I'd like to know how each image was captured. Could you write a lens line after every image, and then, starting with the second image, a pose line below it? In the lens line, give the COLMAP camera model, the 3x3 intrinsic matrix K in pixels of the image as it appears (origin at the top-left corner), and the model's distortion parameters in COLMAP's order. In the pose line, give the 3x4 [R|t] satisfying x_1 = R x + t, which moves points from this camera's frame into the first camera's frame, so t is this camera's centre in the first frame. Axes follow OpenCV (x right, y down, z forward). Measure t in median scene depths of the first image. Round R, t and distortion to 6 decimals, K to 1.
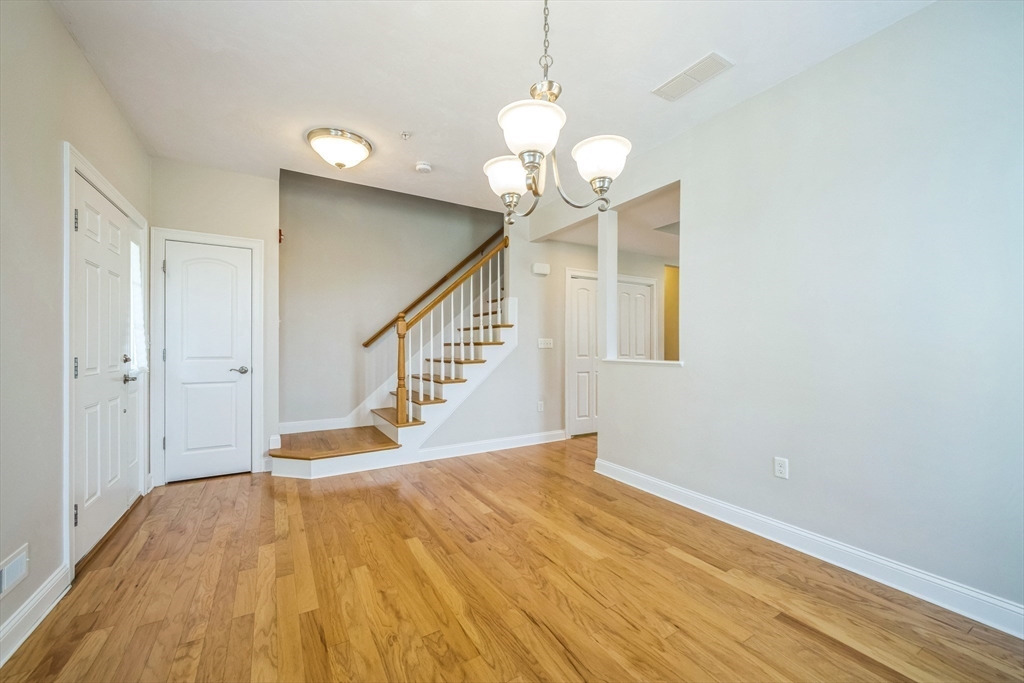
lens RADIAL K [[407.2, 0, 512.0], [0, 407.2, 341.5], [0, 0, 1]] dist [-0.000857, 0.000077]
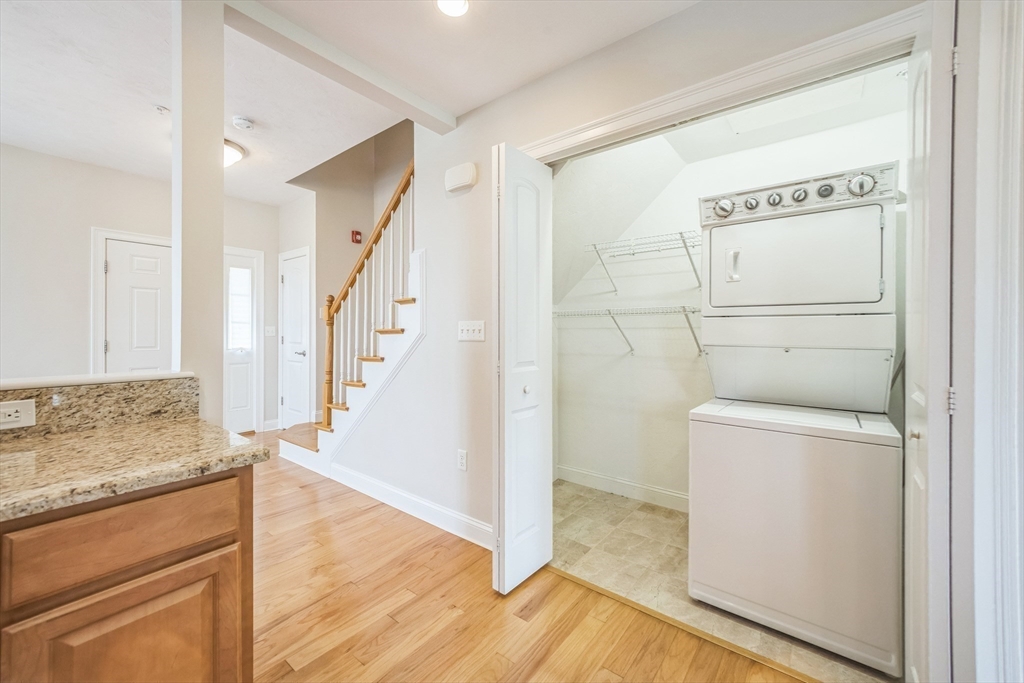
lens RADIAL K [[399.5, 0, 506.8], [0, 399.5, 334.6], [0, 0, 1]] dist [-0.000714, 0.000059]
pose [[0.345471, 0.003318, -0.938424, 0.542544], [0.008977, 0.999936, 0.006840, 0.006398], [0.938386, -0.010787, 0.345419, 0.893027]]
